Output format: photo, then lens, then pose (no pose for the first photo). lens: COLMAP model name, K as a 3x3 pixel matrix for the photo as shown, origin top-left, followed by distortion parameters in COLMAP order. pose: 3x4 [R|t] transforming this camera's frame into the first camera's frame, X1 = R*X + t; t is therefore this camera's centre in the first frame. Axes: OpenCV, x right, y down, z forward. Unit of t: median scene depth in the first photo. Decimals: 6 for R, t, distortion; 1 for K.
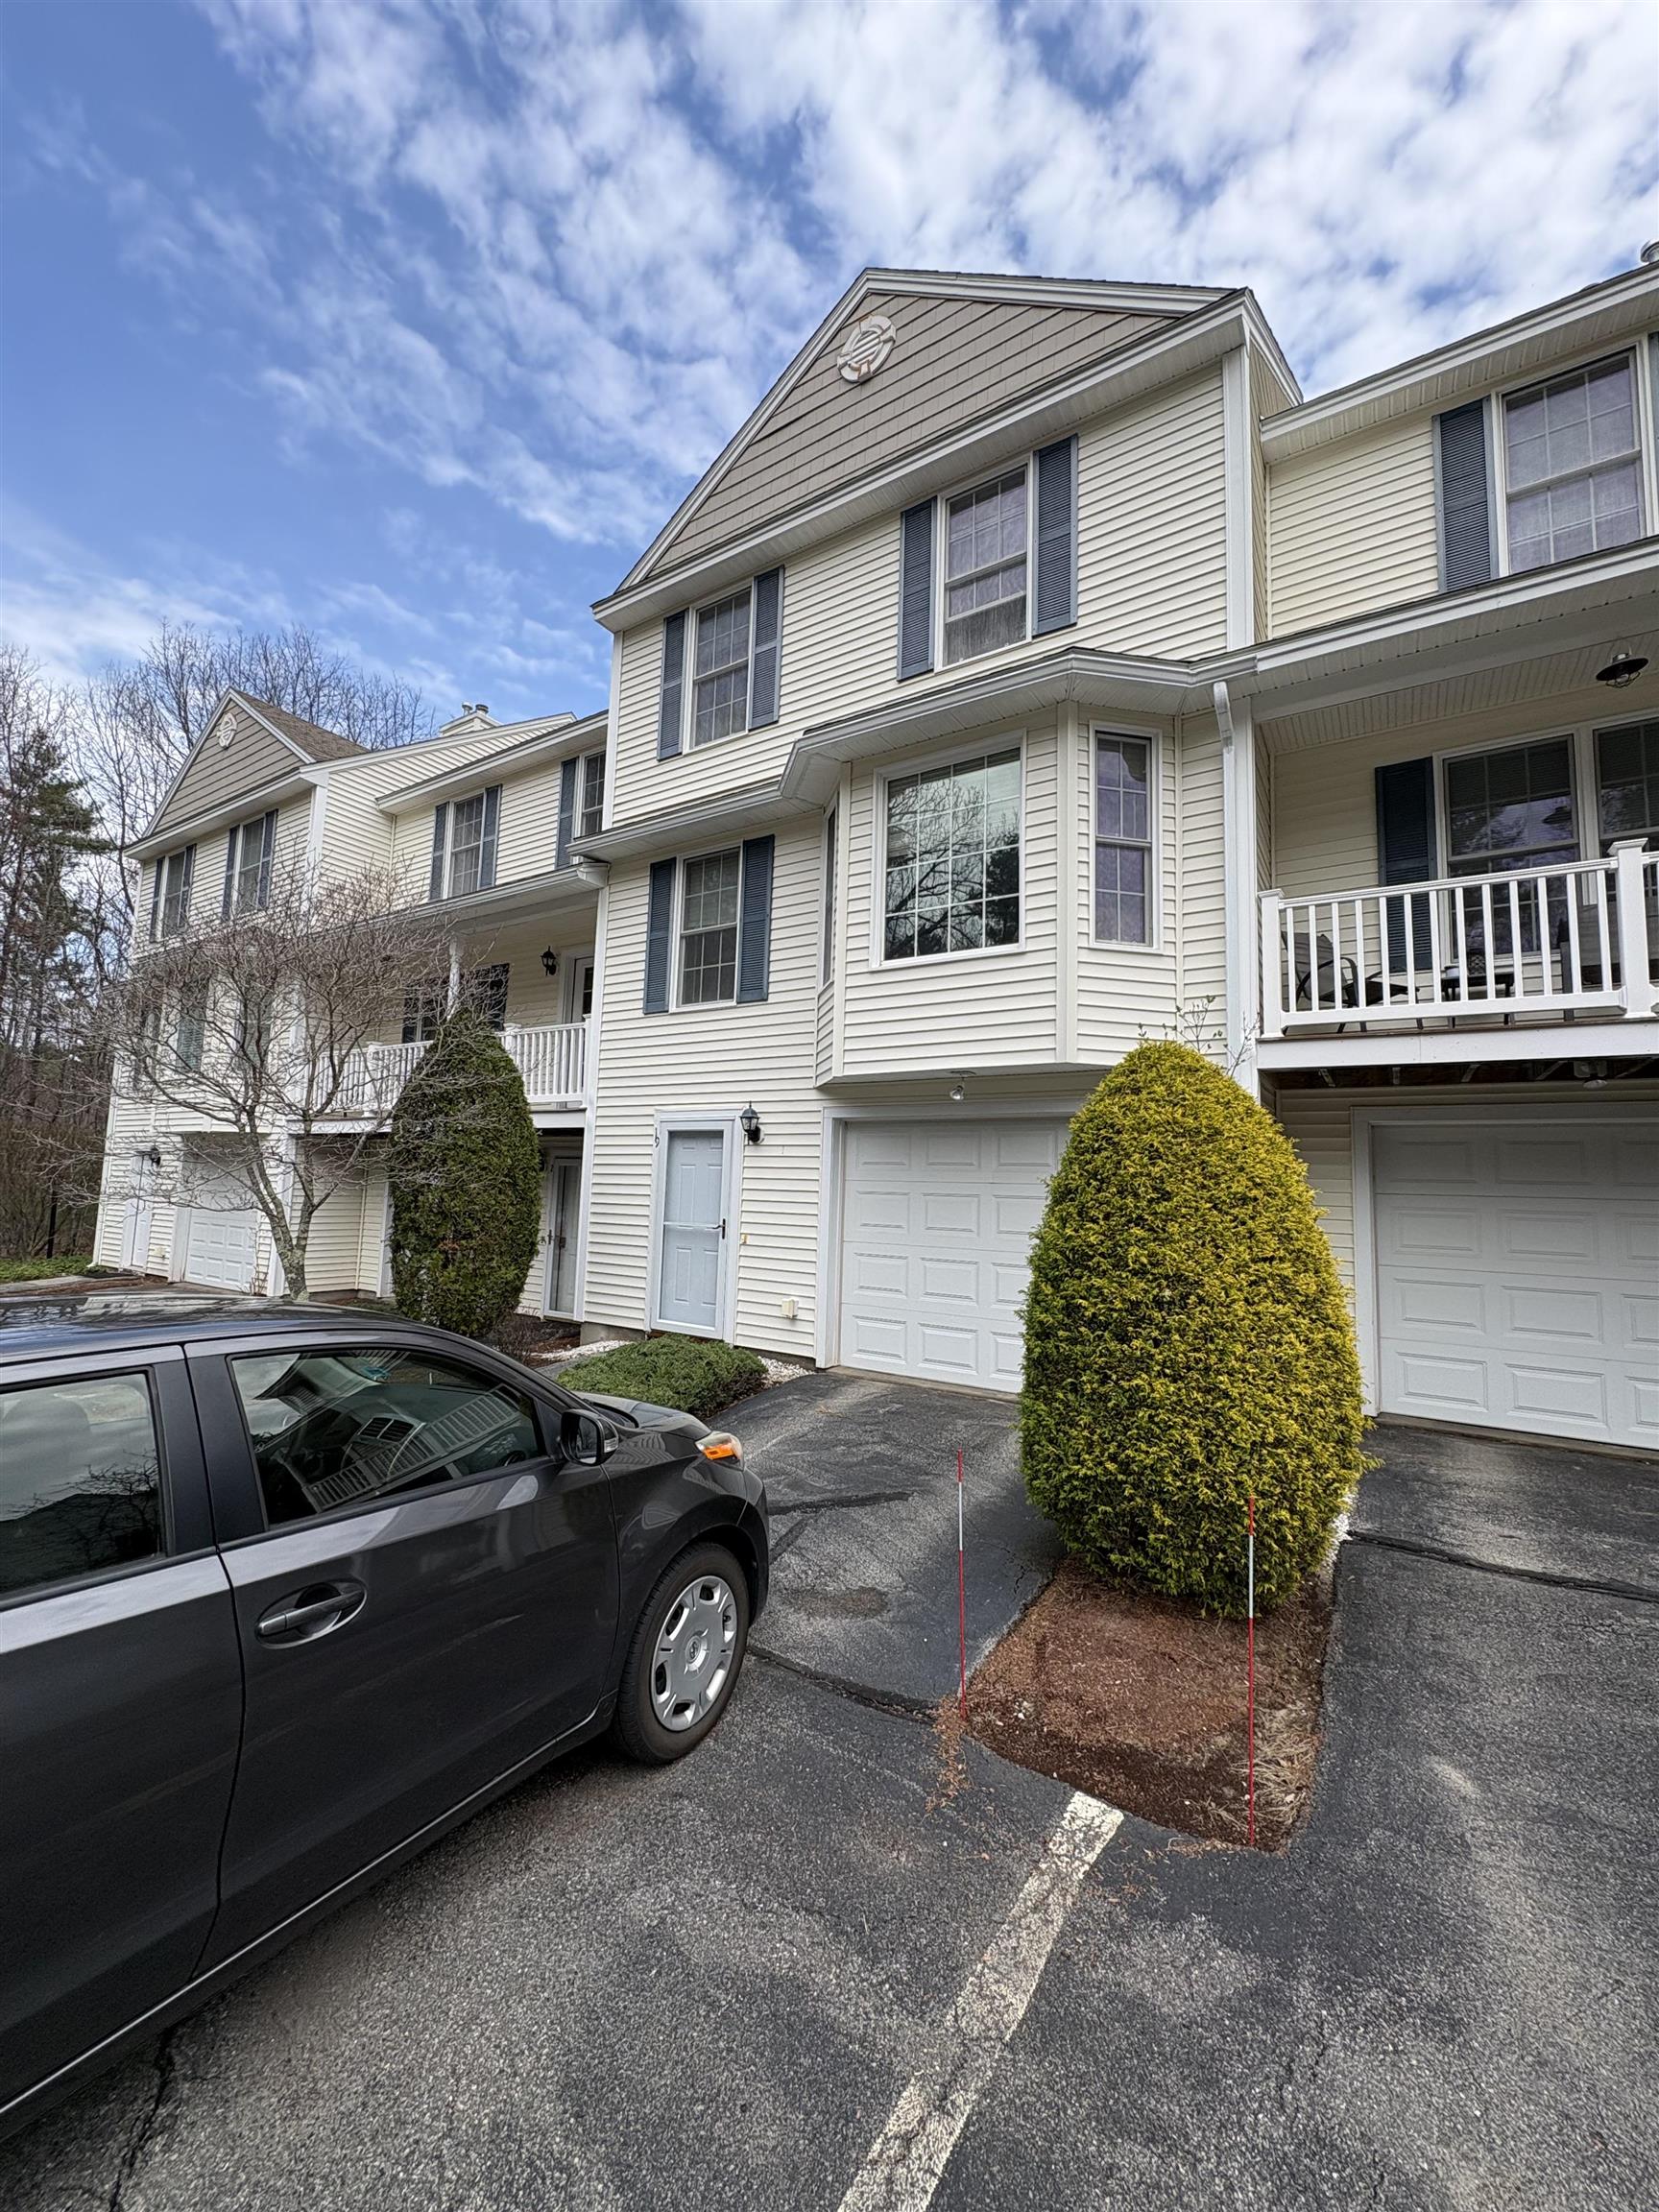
lens RADIAL K [[884.2, 0, 829.0], [0, 884.2, 1102.9], [0, 0, 1]] dist [0.001001, -0.000079]
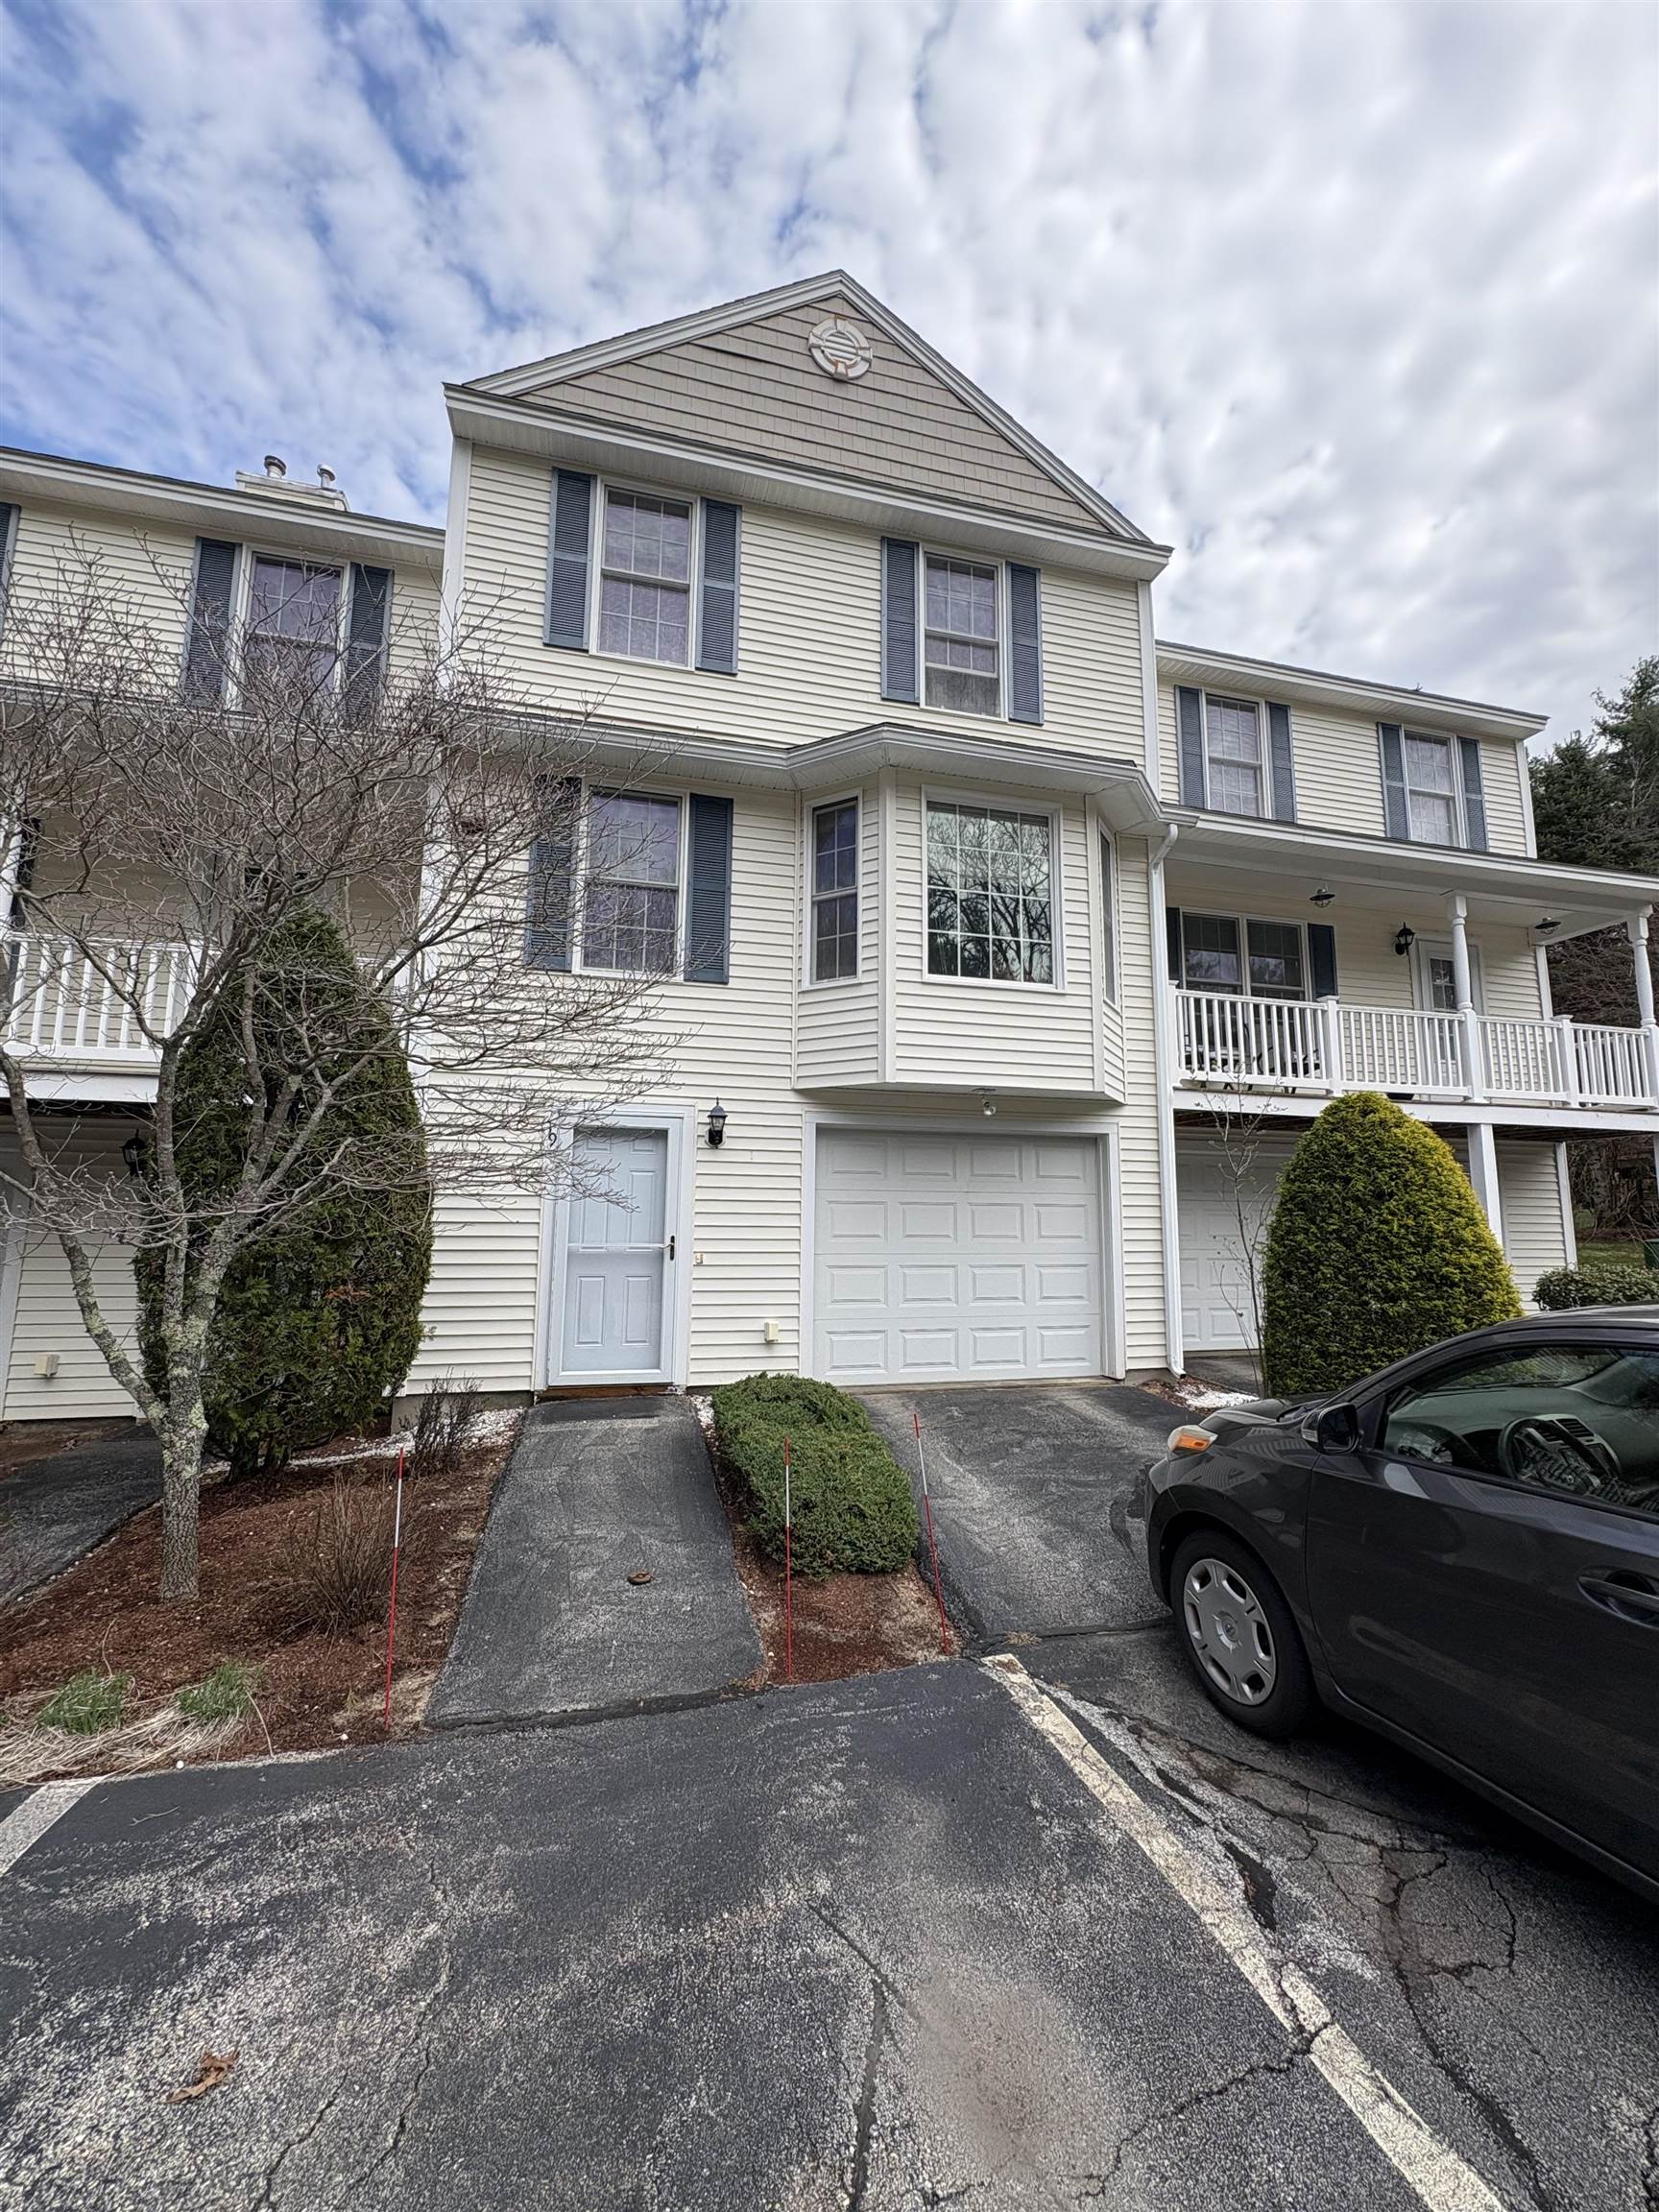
lens RADIAL K [[802.1, 0, 828.8], [0, 802.1, 1098.8], [0, 0, 1]] dist [-0.001150, 0.000032]
pose [[0.687016, 0.069085, 0.723351, -0.606036], [-0.065598, 0.997302, -0.032946, 0.018266], [-0.723675, -0.024816, 0.689695, 0.399309]]
